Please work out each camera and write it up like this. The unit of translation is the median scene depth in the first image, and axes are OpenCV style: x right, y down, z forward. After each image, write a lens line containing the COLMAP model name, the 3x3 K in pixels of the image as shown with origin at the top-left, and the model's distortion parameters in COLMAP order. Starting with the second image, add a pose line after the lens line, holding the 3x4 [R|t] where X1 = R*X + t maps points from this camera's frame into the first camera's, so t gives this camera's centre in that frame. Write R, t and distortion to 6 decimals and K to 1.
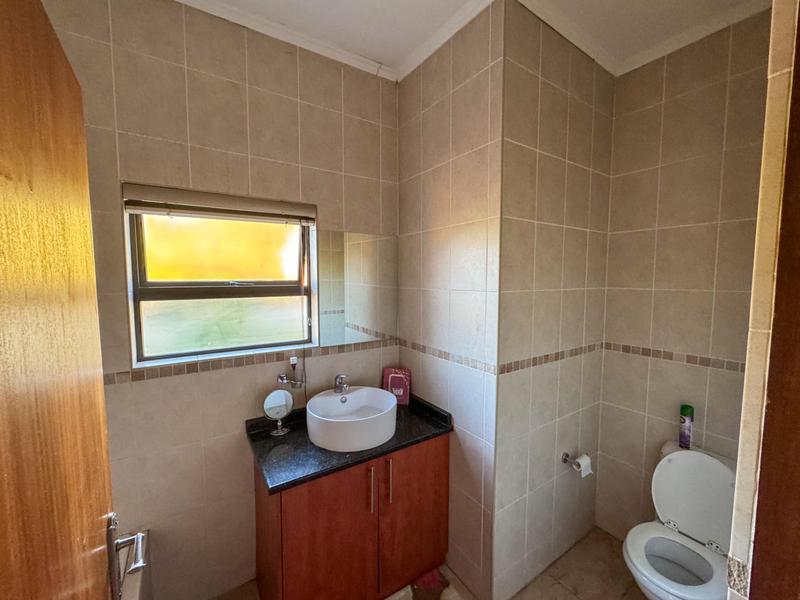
lens RADIAL K [[324.0, 0, 400.6], [0, 324.0, 299.2], [0, 0, 1]] dist [-0.004293, 0.000338]
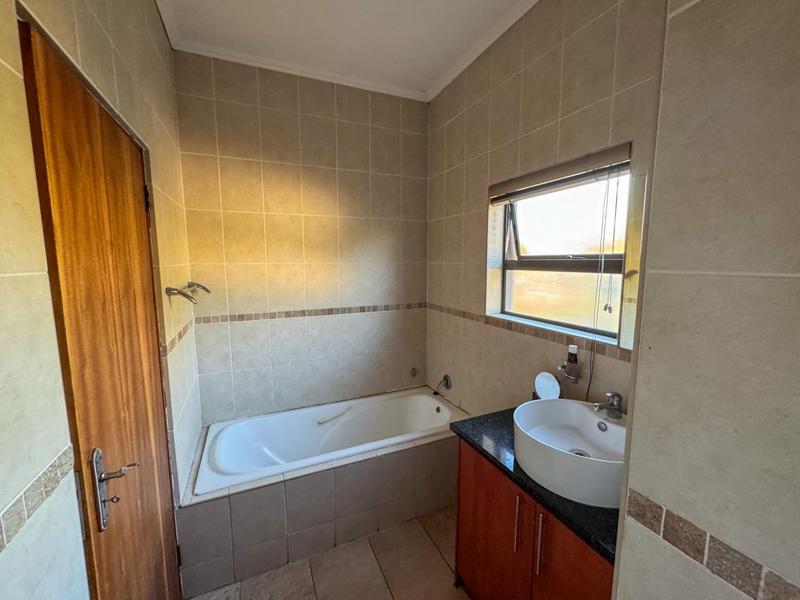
lens RADIAL K [[324.0, 0, 399.8], [0, 324.0, 297.6], [0, 0, 1]] dist [-0.004293, 0.000338]
pose [[-0.161199, 0.100731, -0.981768, 0.578391], [-0.086362, 0.989522, 0.115706, 0.002070], [0.983136, 0.103440, -0.150811, 0.720948]]
